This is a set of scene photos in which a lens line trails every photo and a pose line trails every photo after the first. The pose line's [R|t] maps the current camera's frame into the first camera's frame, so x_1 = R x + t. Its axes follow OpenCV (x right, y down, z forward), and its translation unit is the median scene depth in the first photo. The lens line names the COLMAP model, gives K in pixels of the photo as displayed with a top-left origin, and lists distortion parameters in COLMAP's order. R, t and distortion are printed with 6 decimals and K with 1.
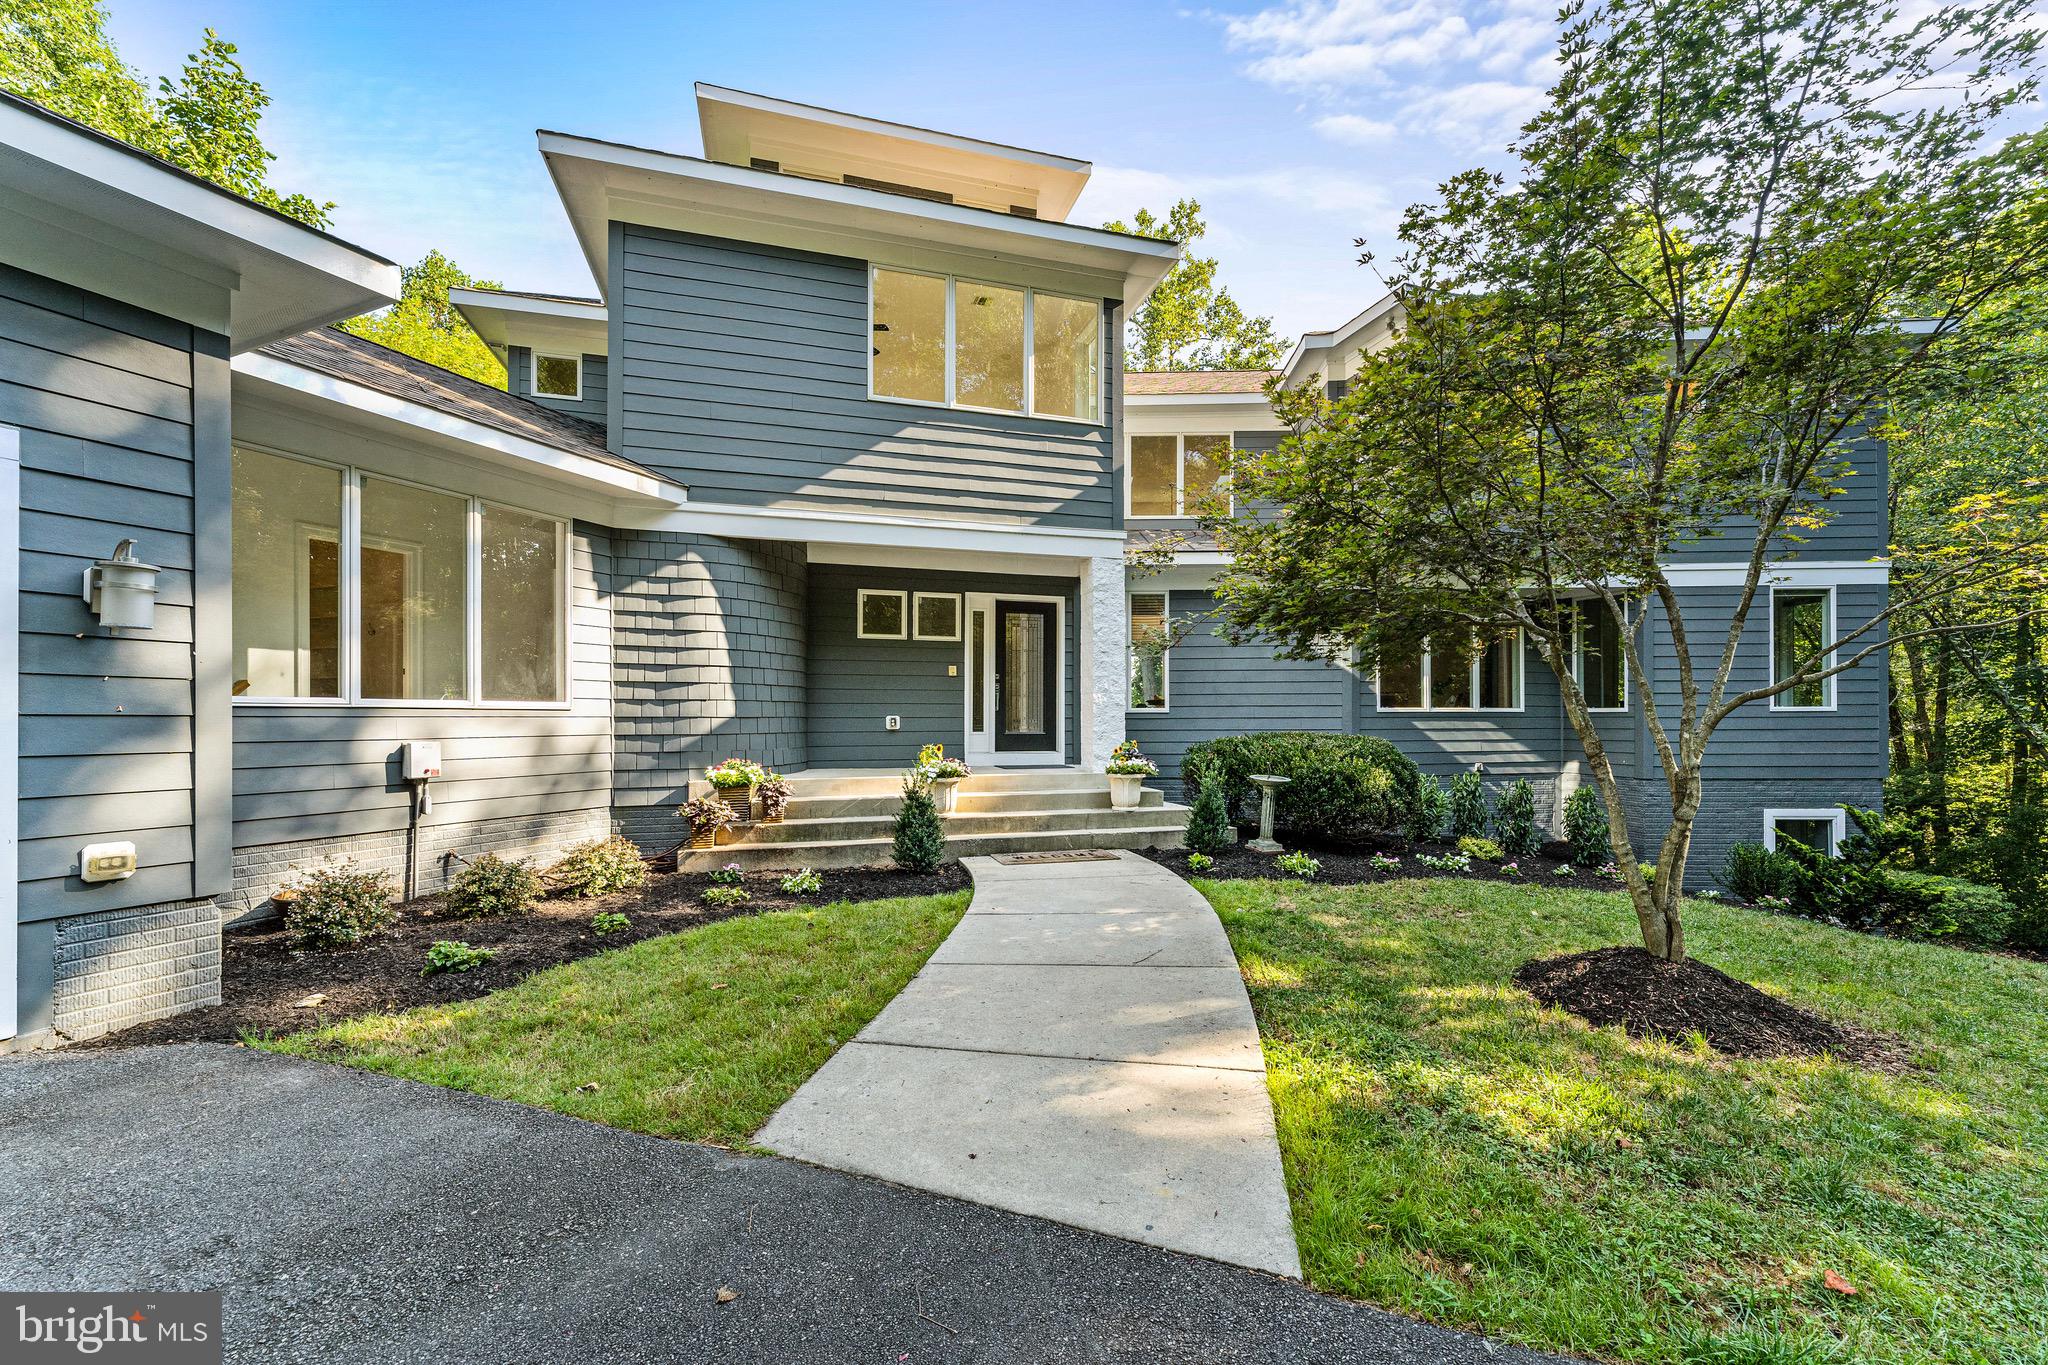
lens RADIAL K [[816.3, 0, 1017.3], [0, 816.3, 717.0], [0, 0, 1]] dist [0.002029, 0.000130]
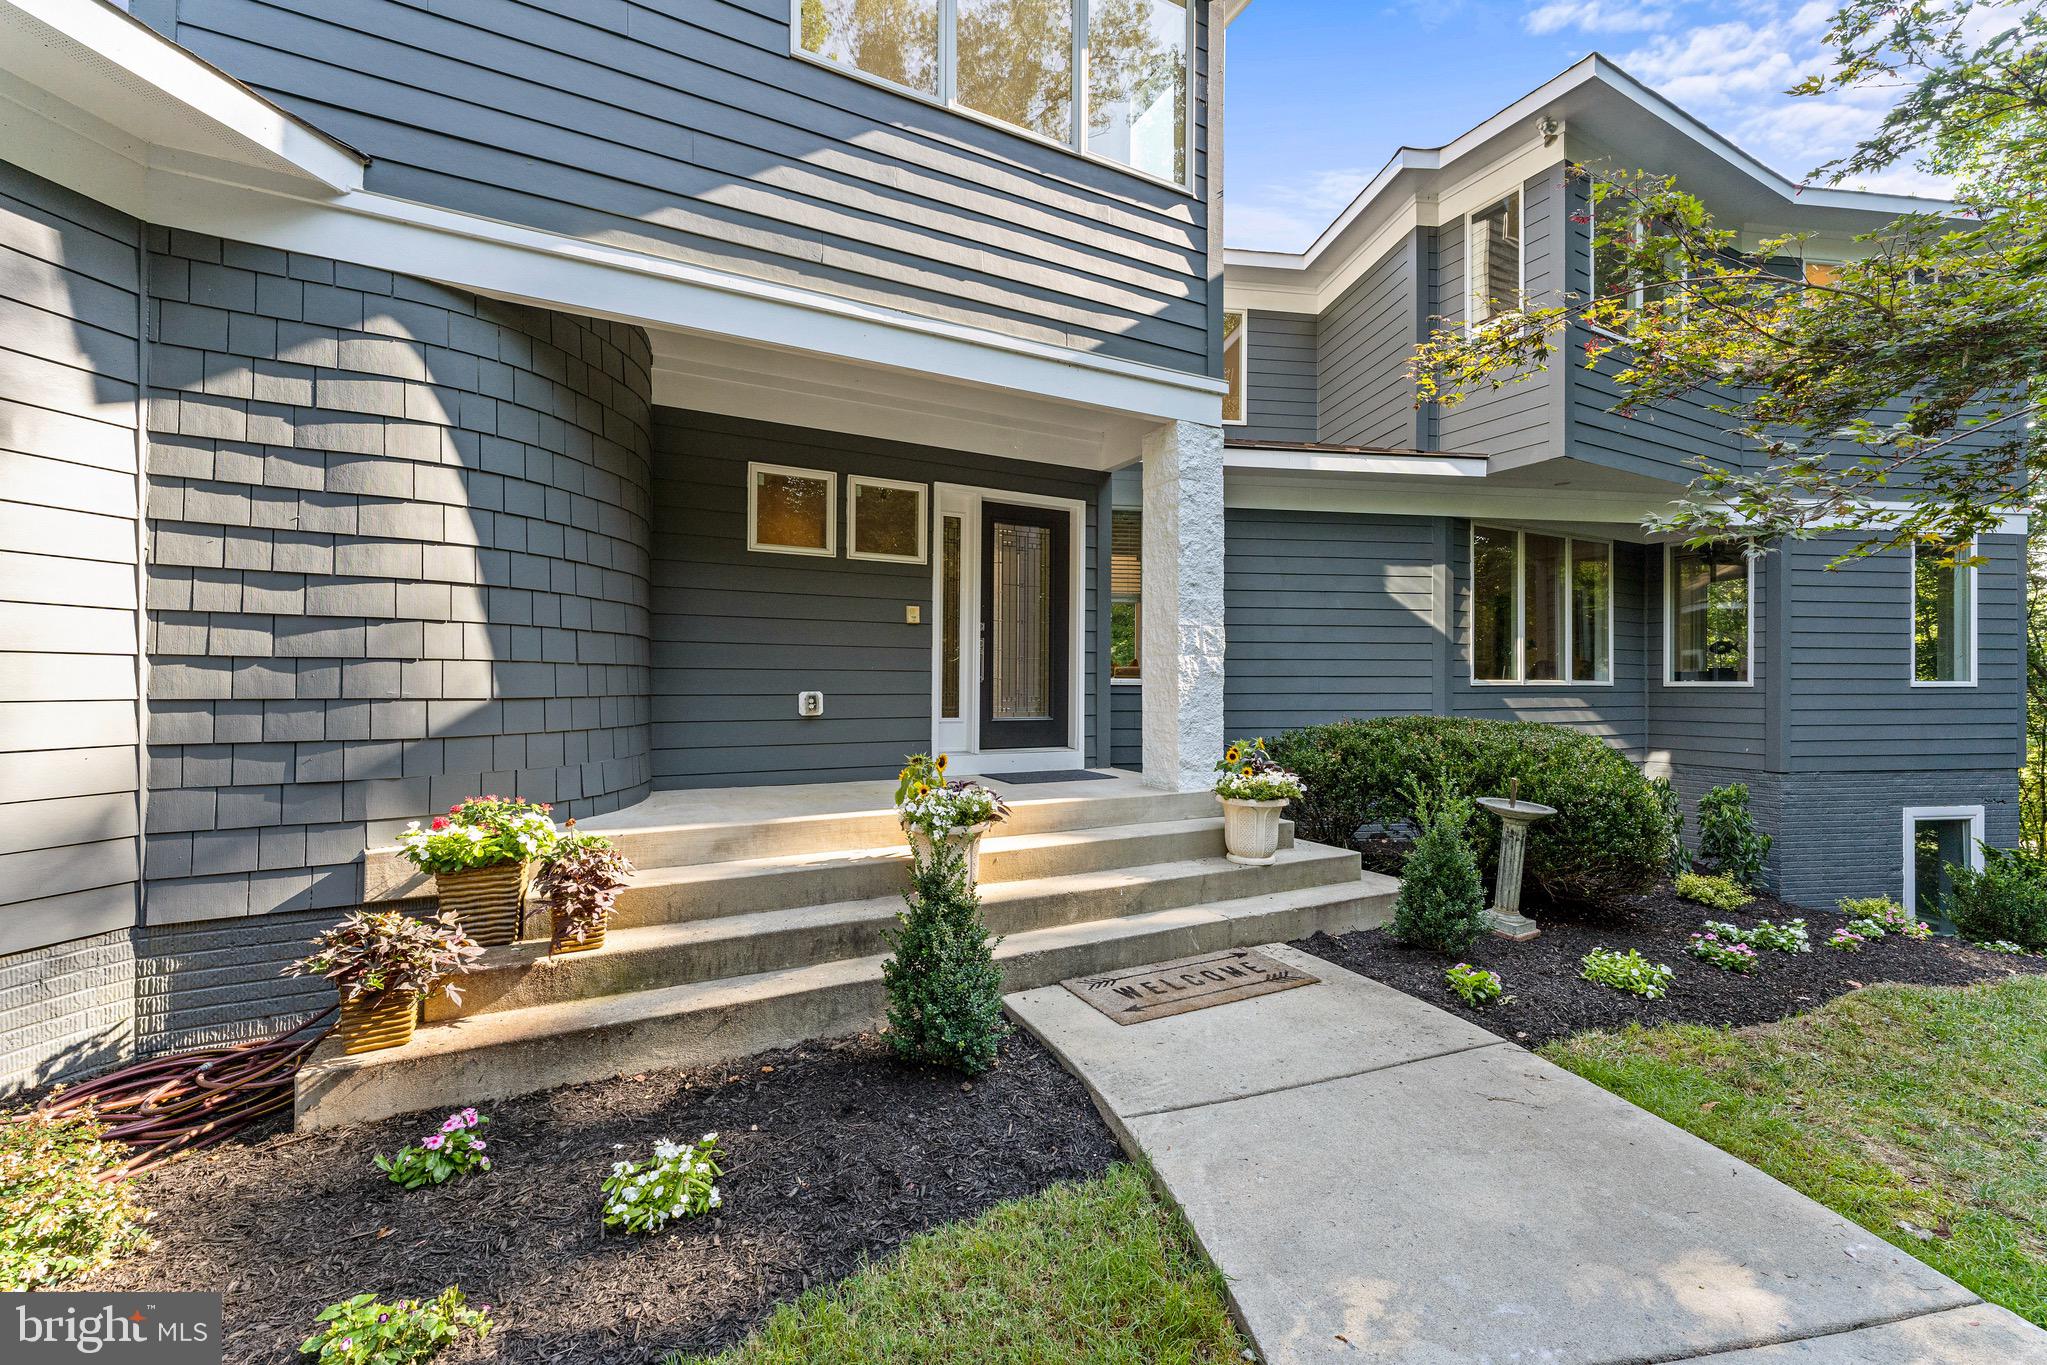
lens RADIAL K [[811.1, 0, 1003.6], [0, 811.1, 682.5], [0, 0, 1]] dist [0.001109, 0.000024]
pose [[0.982343, 0.003955, 0.187046, -0.149186], [-0.003684, 0.999992, -0.001793, -0.008607], [-0.187051, 0.001072, 0.982350, 0.501532]]
